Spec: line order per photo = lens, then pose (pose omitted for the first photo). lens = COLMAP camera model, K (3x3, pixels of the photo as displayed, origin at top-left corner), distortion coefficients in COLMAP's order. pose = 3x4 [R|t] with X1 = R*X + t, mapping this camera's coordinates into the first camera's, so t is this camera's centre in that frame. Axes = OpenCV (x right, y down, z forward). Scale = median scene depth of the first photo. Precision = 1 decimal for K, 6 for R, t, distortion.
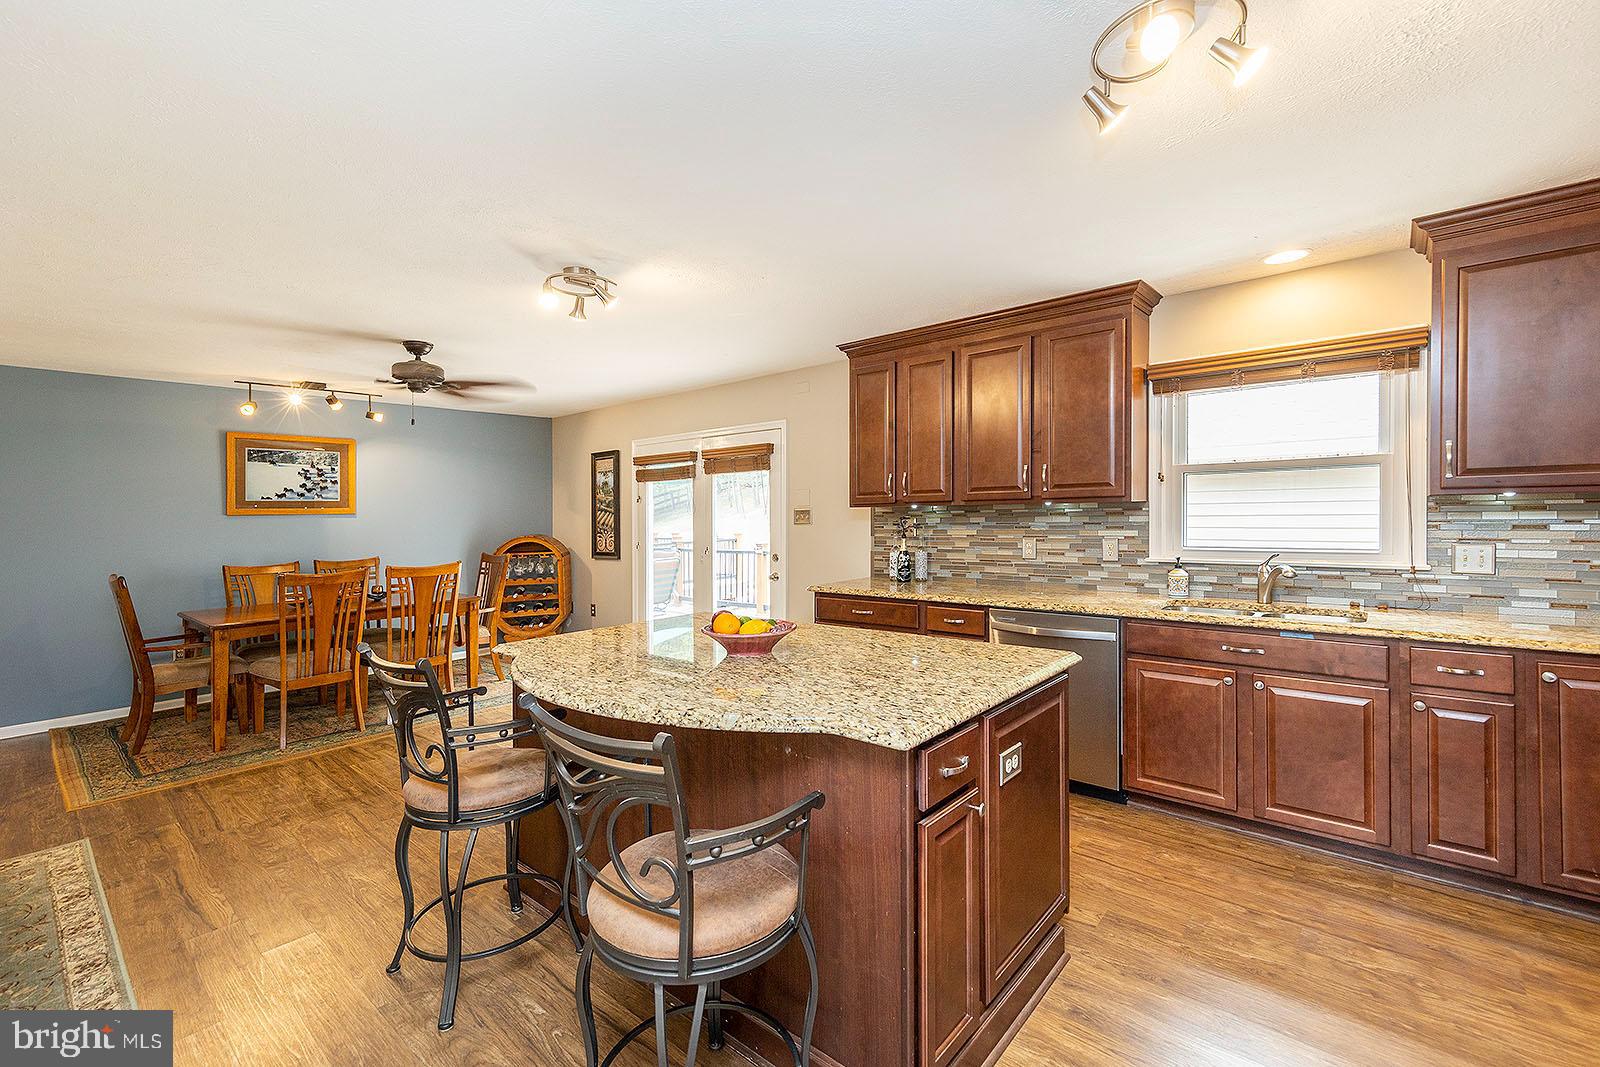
lens RADIAL K [[697.4, 0, 819.4], [0, 697.4, 512.4], [0, 0, 1]] dist [0.001783, 0.000511]
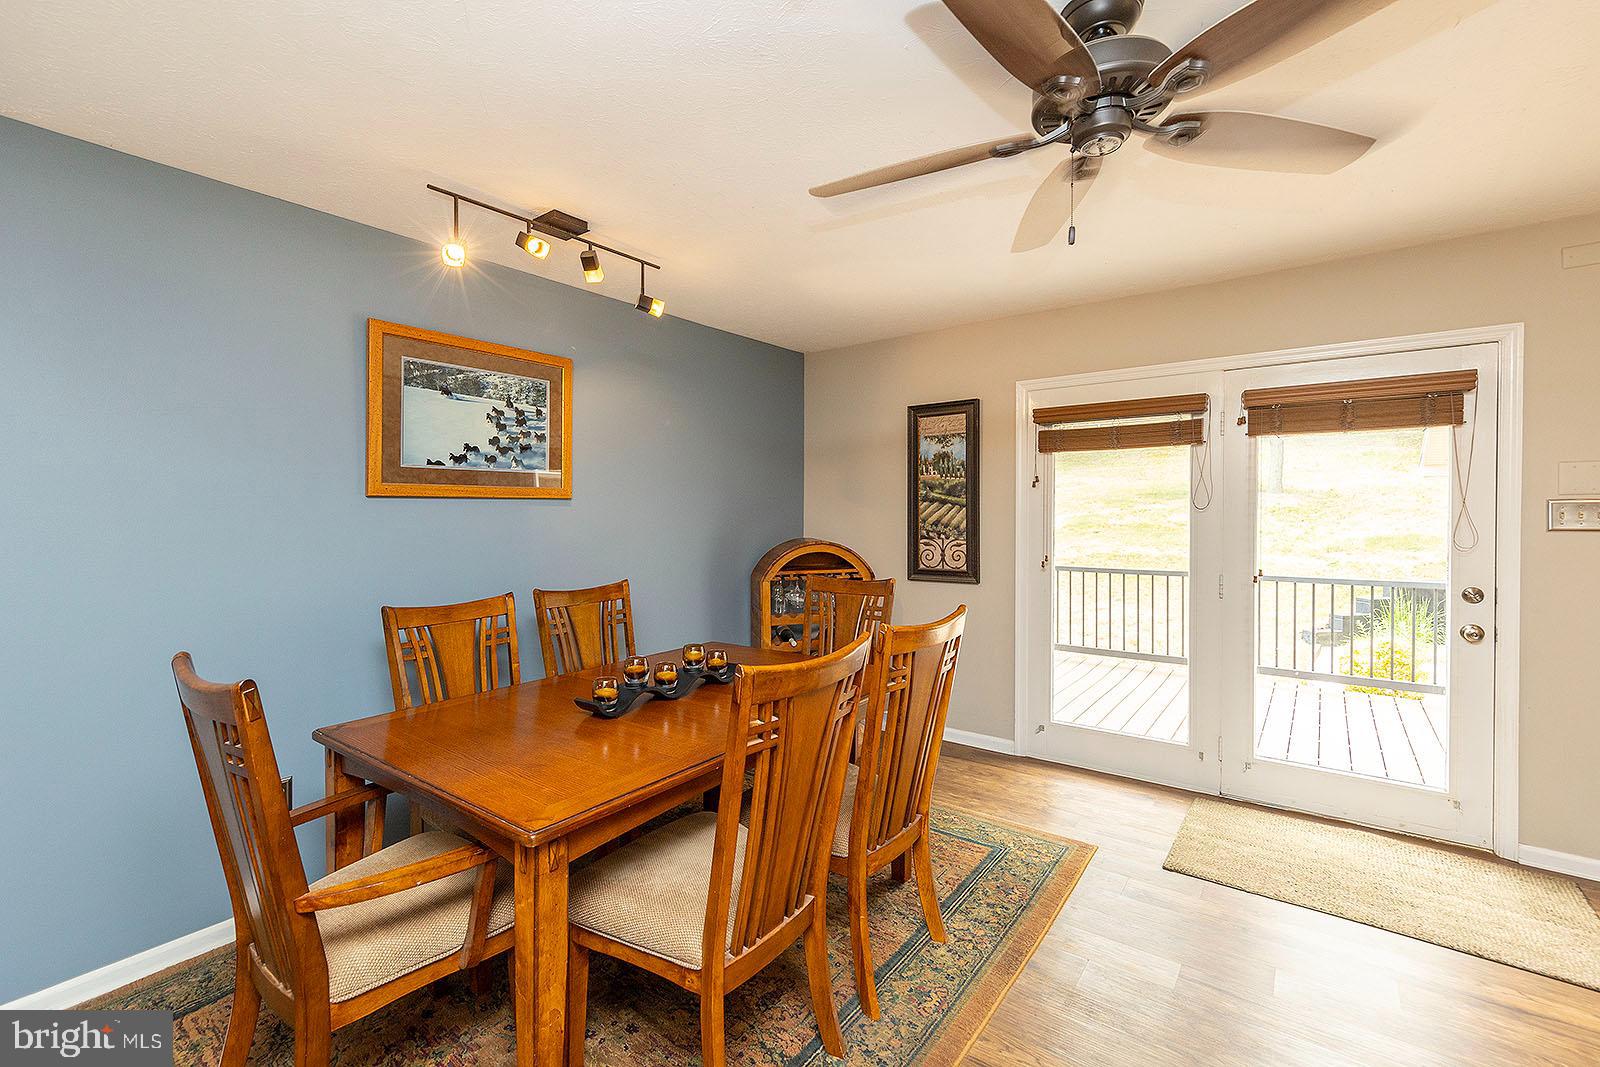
lens RADIAL K [[697.4, 0, 807.4], [0, 697.4, 513.0], [0, 0, 1]] dist [0.001783, 0.000511]
pose [[0.998028, 0.013189, 0.061365, -0.546193], [-0.013227, 0.999912, 0.000220, 0.010996], [-0.061356, -0.001031, 0.998115, 0.481981]]
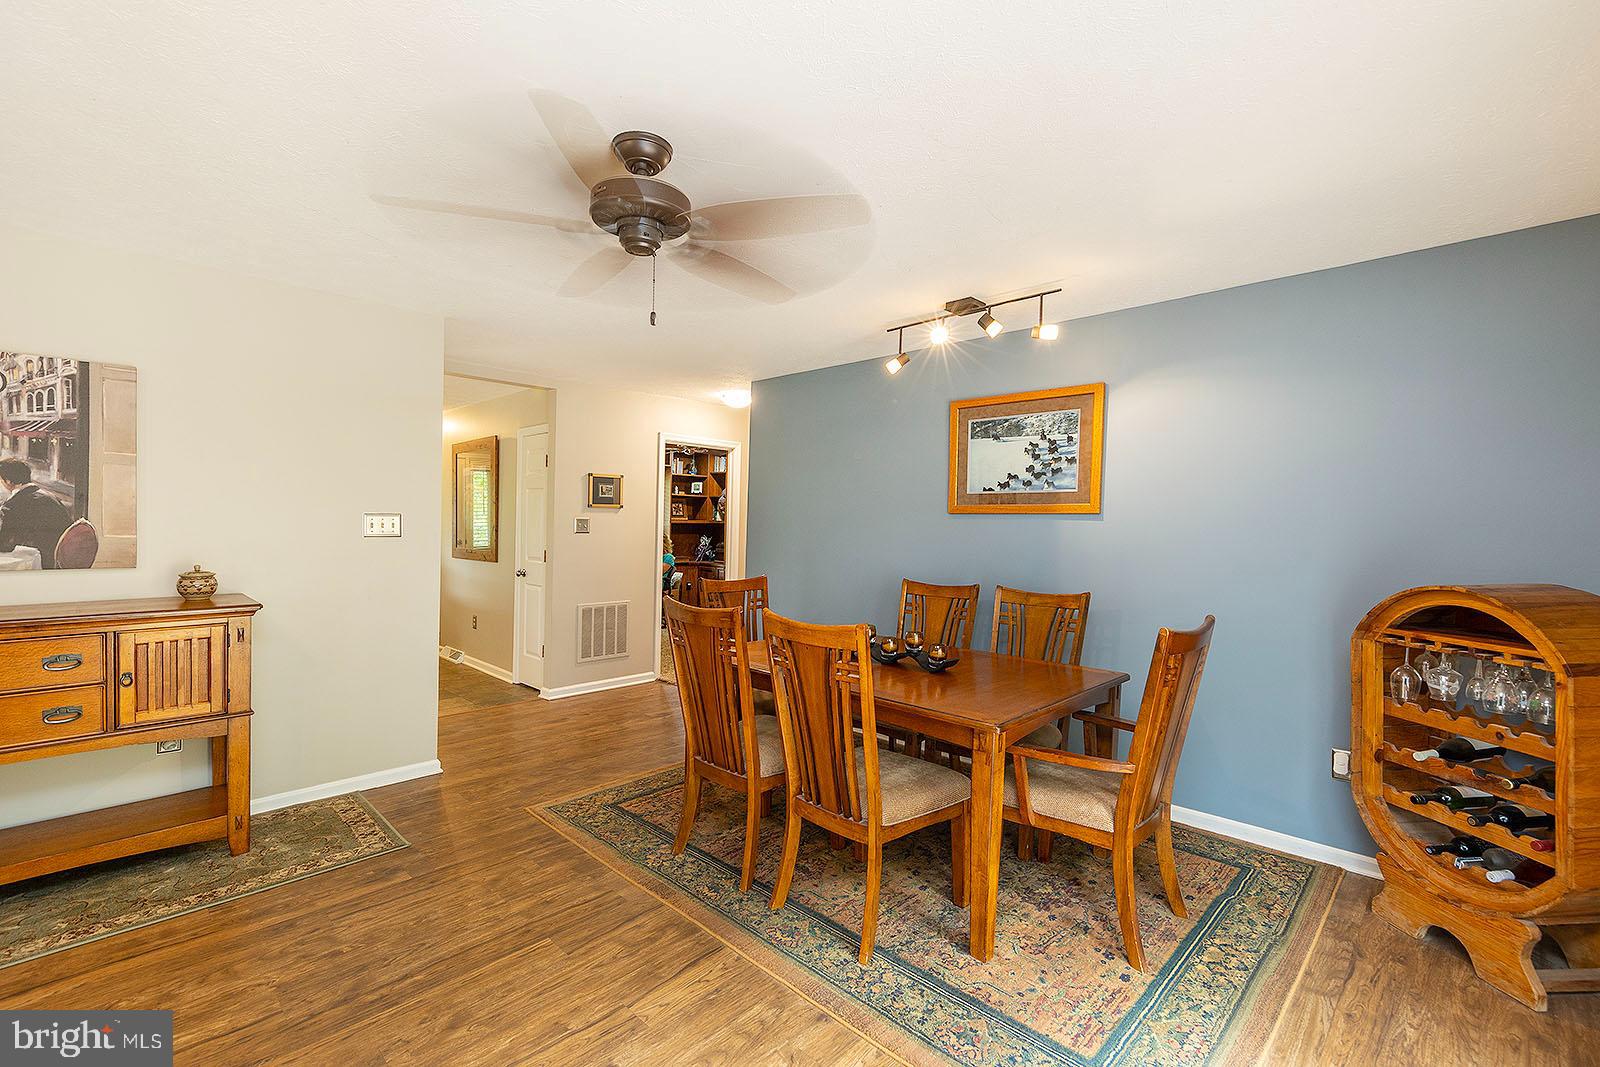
lens RADIAL K [[697.4, 0, 800.7], [0, 697.4, 531.1], [0, 0, 1]] dist [0.001783, 0.000511]
pose [[-0.080299, 0.032095, -0.996254, -0.079978], [-0.011117, 0.999390, 0.033093, 0.000223], [0.996709, 0.013733, -0.079893, 0.847331]]
